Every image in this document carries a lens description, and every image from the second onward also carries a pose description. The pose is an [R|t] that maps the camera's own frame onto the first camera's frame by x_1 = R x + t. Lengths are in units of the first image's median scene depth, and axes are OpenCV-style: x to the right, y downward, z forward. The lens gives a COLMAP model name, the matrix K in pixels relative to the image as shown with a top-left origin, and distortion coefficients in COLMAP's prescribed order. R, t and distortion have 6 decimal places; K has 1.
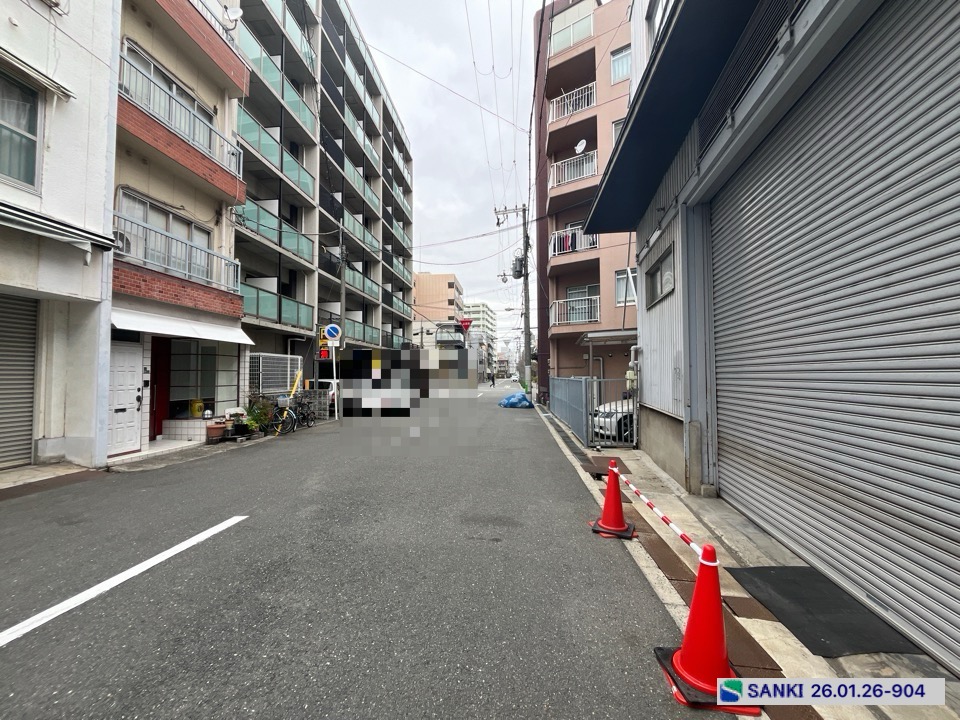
lens RADIAL K [[387.6, 0, 477.1], [0, 387.6, 360.6], [0, 0, 1]] dist [-0.002908, -0.000573]
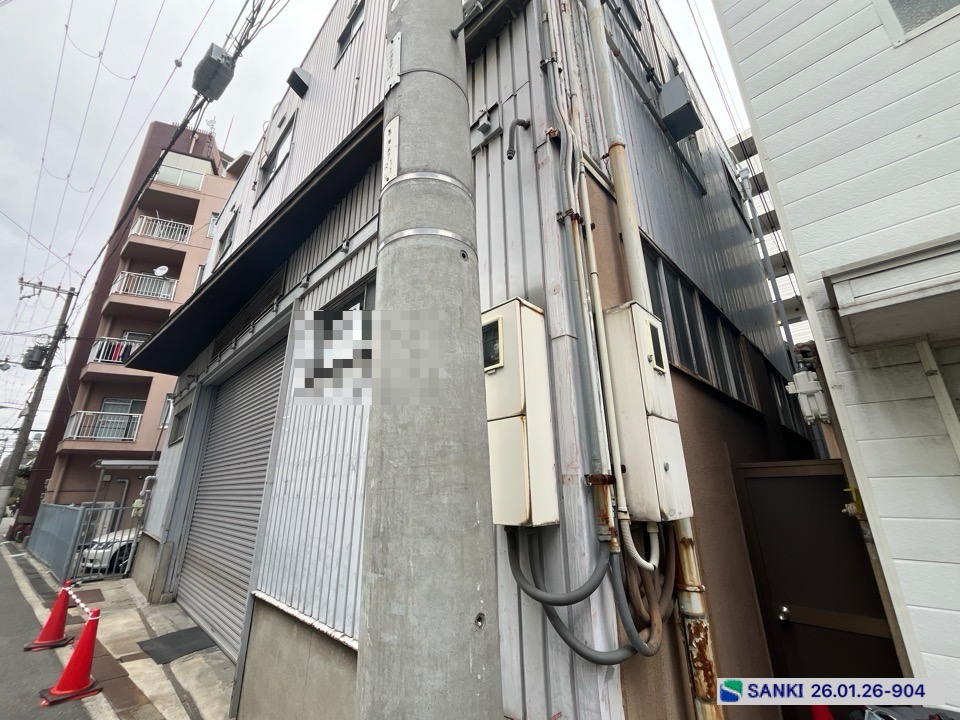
lens RADIAL K [[387.6, 0, 477.1], [0, 387.6, 360.6], [0, 0, 1]] dist [-0.002908, -0.000573]
pose [[0.550220, 0.265139, 0.791808, -0.041171], [-0.025299, 0.953108, -0.301570, -0.033802], [-0.834636, 0.145898, 0.531127, -0.352141]]
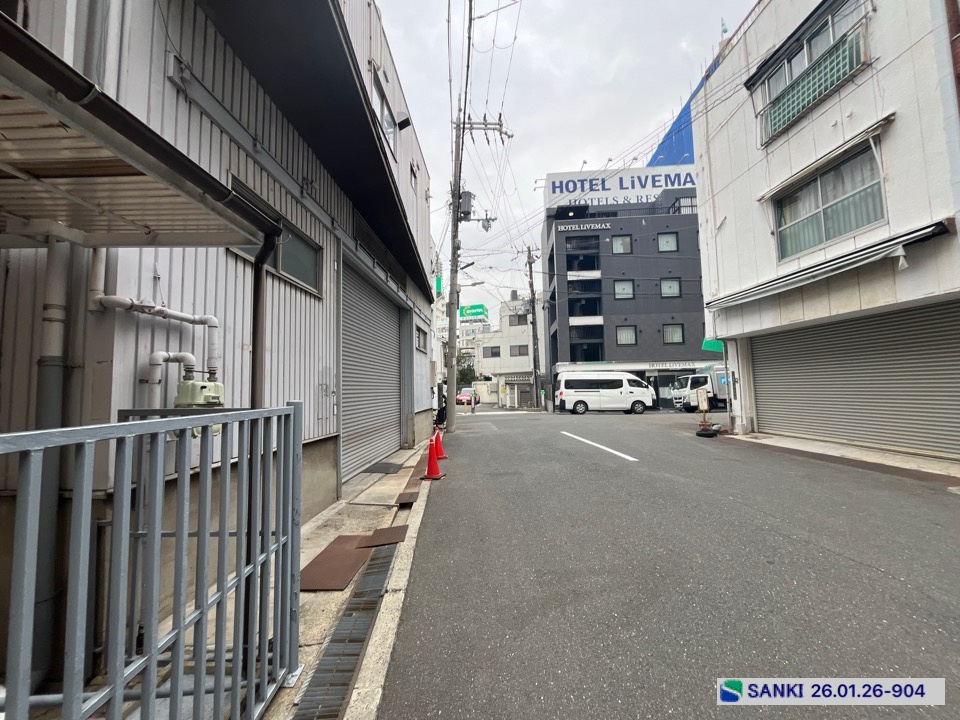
lens RADIAL K [[387.6, 0, 477.1], [0, 387.6, 360.6], [0, 0, 1]] dist [-0.002908, -0.000573]
pose [[-0.987823, 0.016018, -0.154757, 0.162033], [0.033281, 0.993417, -0.109611, 0.042576], [0.151982, -0.113427, -0.981853, 1.088818]]
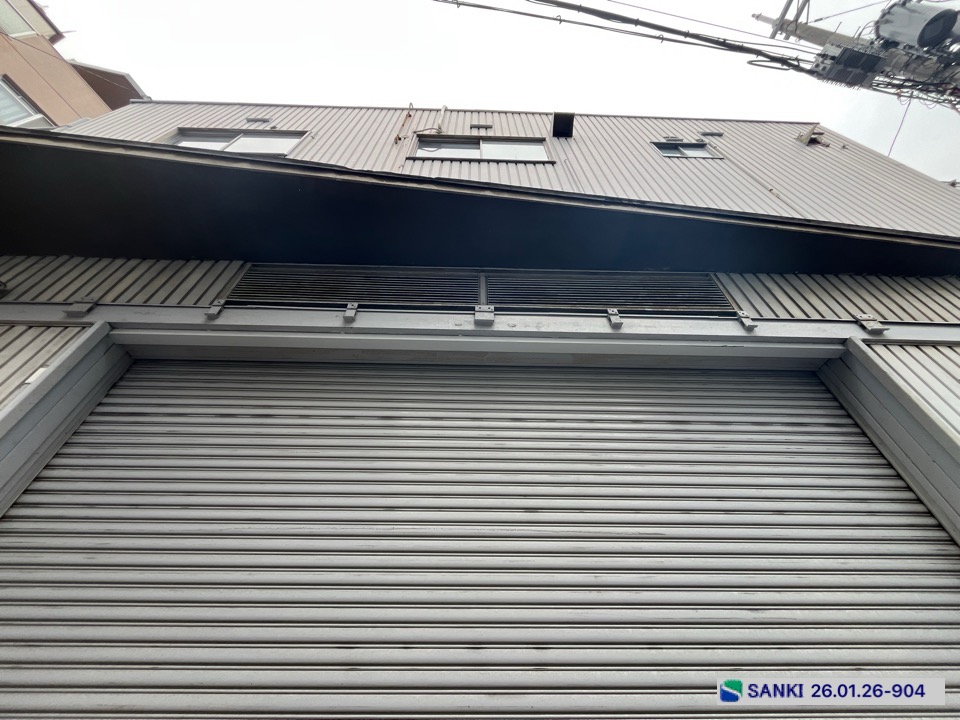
lens RADIAL K [[387.6, 0, 477.1], [0, 387.6, 360.6], [0, 0, 1]] dist [-0.002908, -0.000573]
pose [[-0.231139, 0.686083, 0.689829, 0.059516], [-0.033652, 0.702967, -0.710426, -0.020114], [-0.972339, -0.187421, -0.139395, 0.308755]]
